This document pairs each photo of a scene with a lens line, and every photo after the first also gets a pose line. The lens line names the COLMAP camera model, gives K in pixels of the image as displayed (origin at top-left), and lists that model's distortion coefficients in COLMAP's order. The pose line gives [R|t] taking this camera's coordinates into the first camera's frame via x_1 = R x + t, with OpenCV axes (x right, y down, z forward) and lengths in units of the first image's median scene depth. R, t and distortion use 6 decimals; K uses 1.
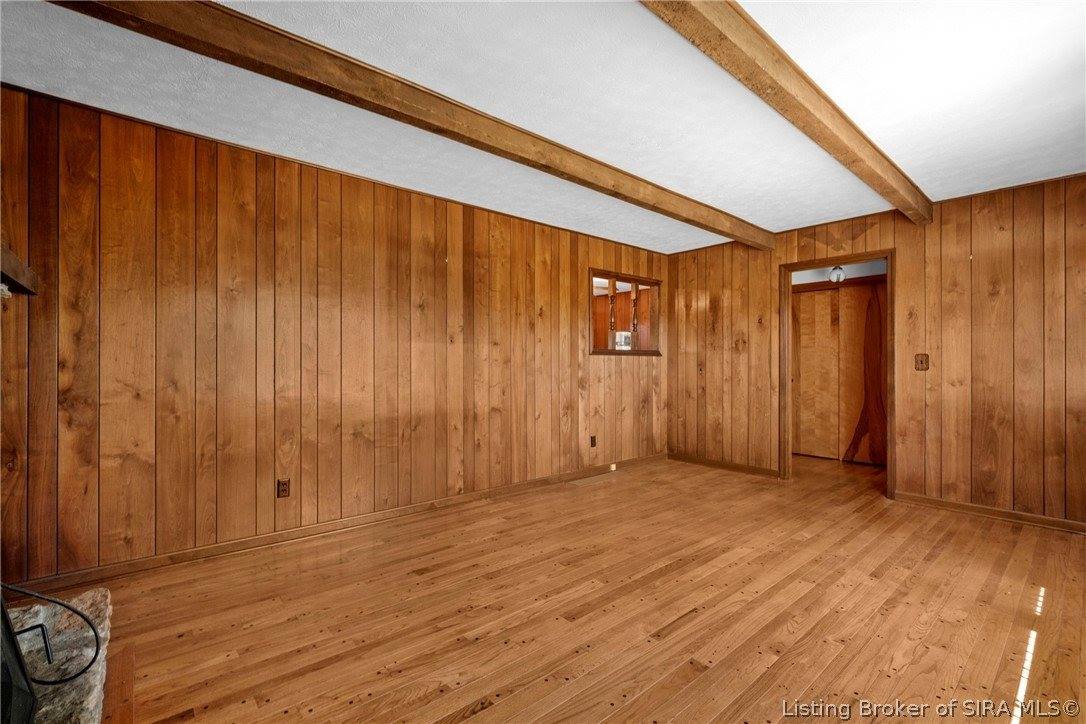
lens RADIAL K [[476.0, 0, 543.2], [0, 476.0, 360.9], [0, 0, 1]] dist [0.001240, 0.000180]
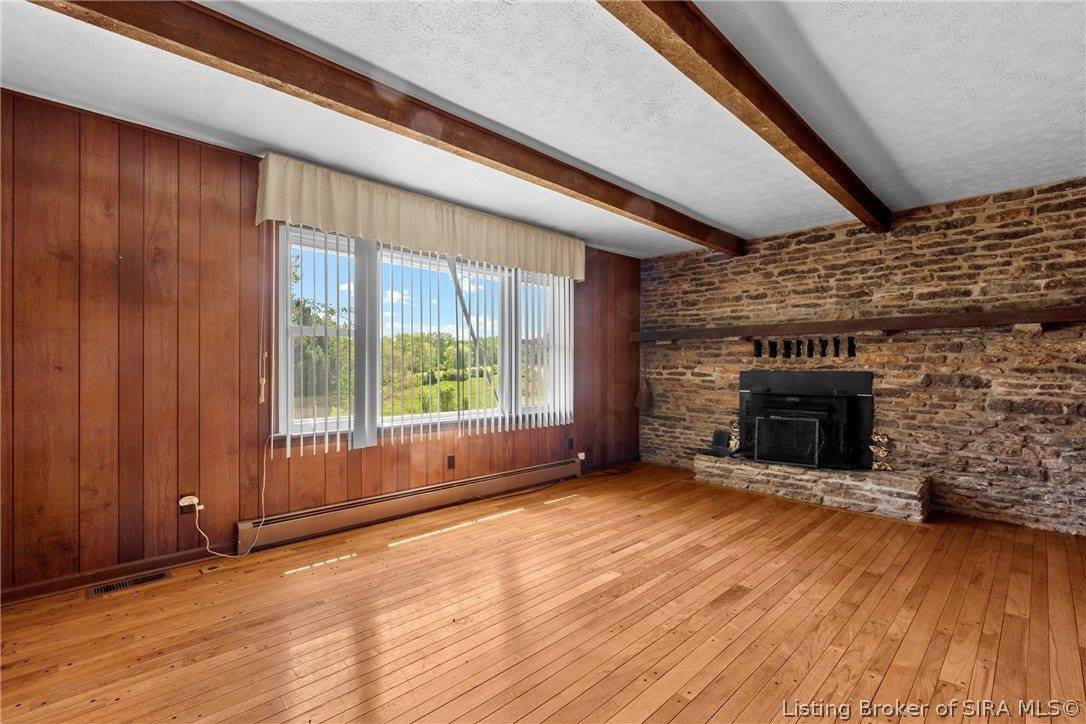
lens RADIAL K [[476.0, 0, 542.8], [0, 476.0, 362.6], [0, 0, 1]] dist [0.001240, 0.000180]
pose [[-0.998659, -0.006855, -0.051311, 0.614008], [-0.006676, 0.999971, -0.003653, -0.002223], [0.051335, -0.003305, -0.998676, 2.431471]]
